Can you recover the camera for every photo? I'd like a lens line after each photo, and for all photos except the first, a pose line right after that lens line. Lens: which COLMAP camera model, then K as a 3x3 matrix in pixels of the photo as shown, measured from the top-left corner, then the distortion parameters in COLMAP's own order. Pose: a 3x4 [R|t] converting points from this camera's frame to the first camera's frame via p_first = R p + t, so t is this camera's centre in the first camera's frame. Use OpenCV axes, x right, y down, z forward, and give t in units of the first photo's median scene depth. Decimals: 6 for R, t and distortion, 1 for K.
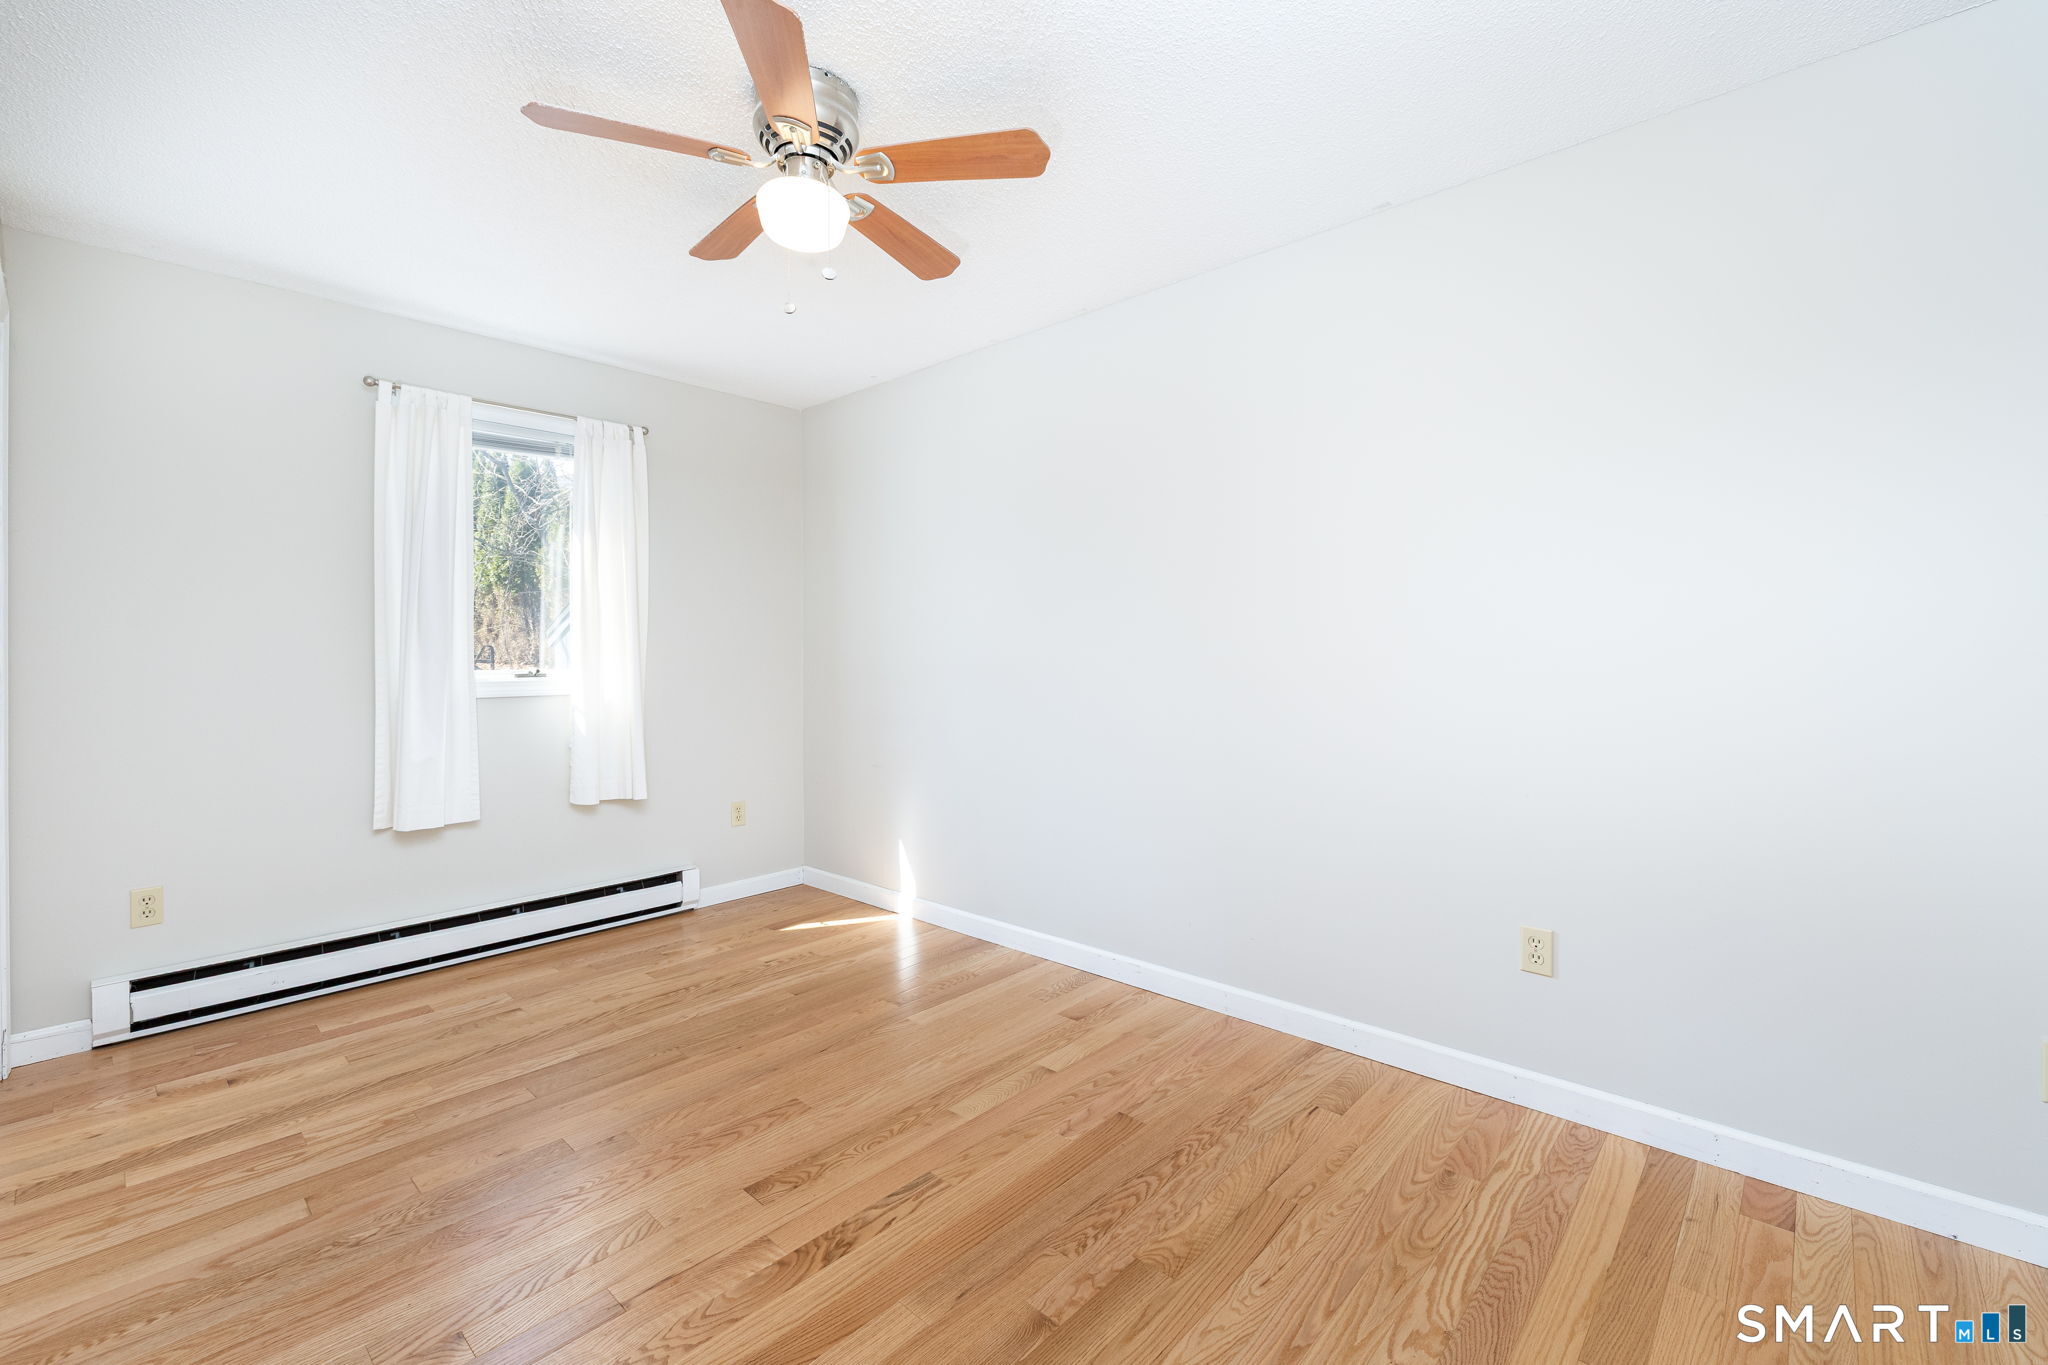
lens RADIAL K [[862.3, 0, 1016.5], [0, 862.3, 663.6], [0, 0, 1]] dist [-0.000953, -0.000144]
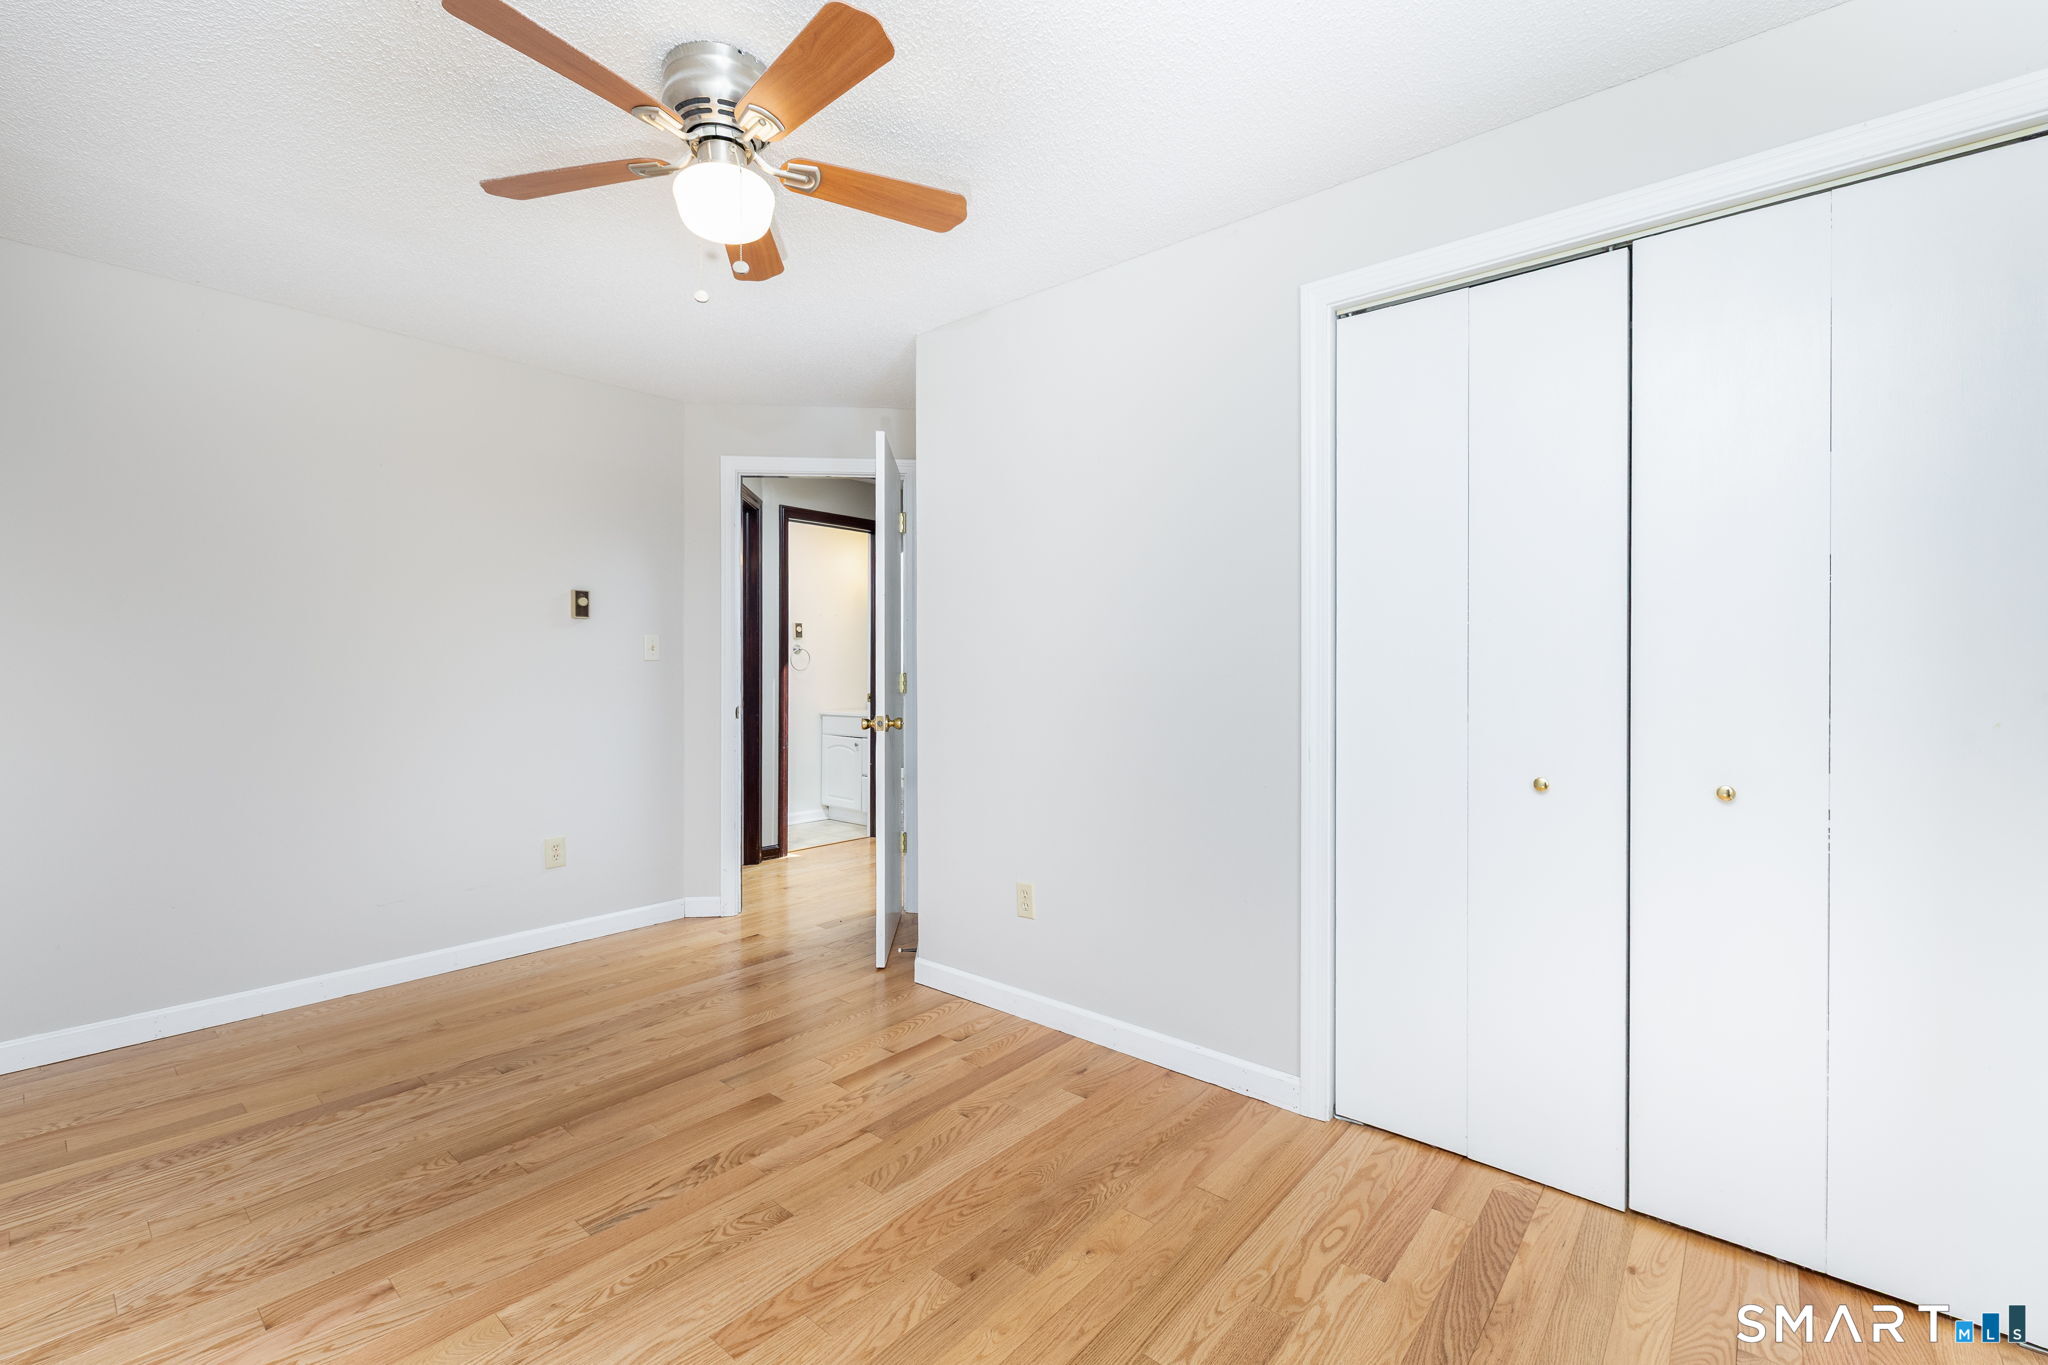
lens RADIAL K [[862.3, 0, 1016.5], [0, 862.3, 663.6], [0, 0, 1]] dist [-0.000953, -0.000144]
pose [[-0.999076, 0.006142, -0.042538, -0.525677], [0.005658, 0.999918, 0.011476, -0.026016], [0.042605, 0.011224, -0.999029, 1.960110]]
